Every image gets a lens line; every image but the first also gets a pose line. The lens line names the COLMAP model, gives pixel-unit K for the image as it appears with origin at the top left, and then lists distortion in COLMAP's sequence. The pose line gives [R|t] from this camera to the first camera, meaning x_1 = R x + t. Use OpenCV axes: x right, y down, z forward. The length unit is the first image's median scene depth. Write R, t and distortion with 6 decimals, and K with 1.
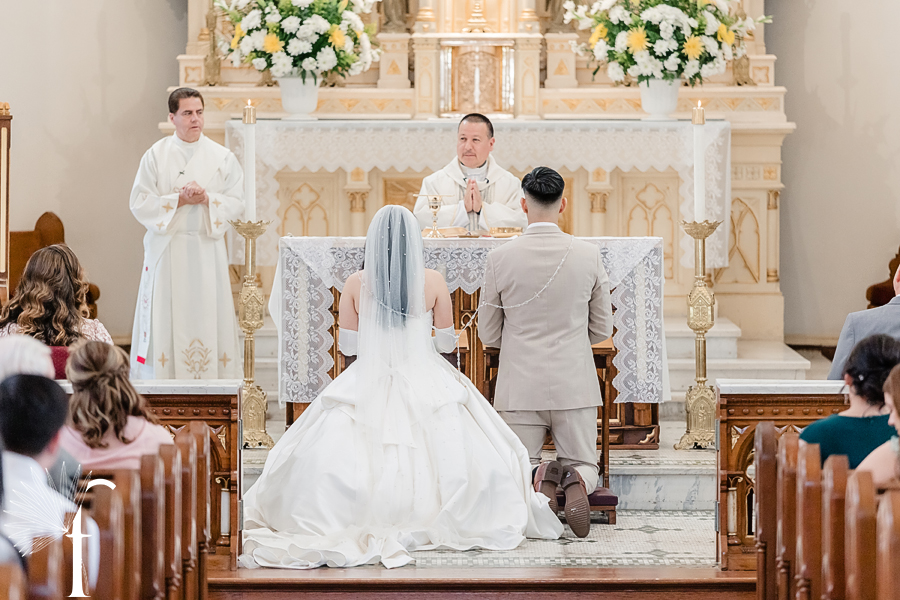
lens RADIAL K [[6384.5, 0, 449.6], [0, 6384.5, 299.9], [0, 0, 1]] dist [0.491119, 38.177870]
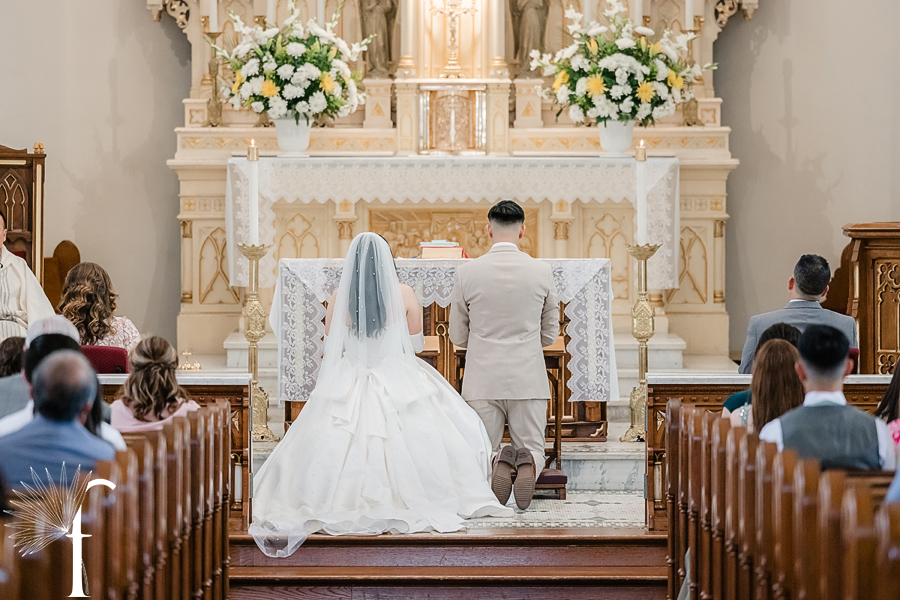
lens RADIAL K [[6384.5, 0, 449.6], [0, 6384.5, 299.9], [0, 0, 1]] dist [0.491119, 38.177870]
pose [[0.999997, -0.000989, 0.002410, 0.001093], [0.001002, 0.999984, -0.005516, 0.002980], [-0.002405, 0.005519, 0.999982, -0.115701]]
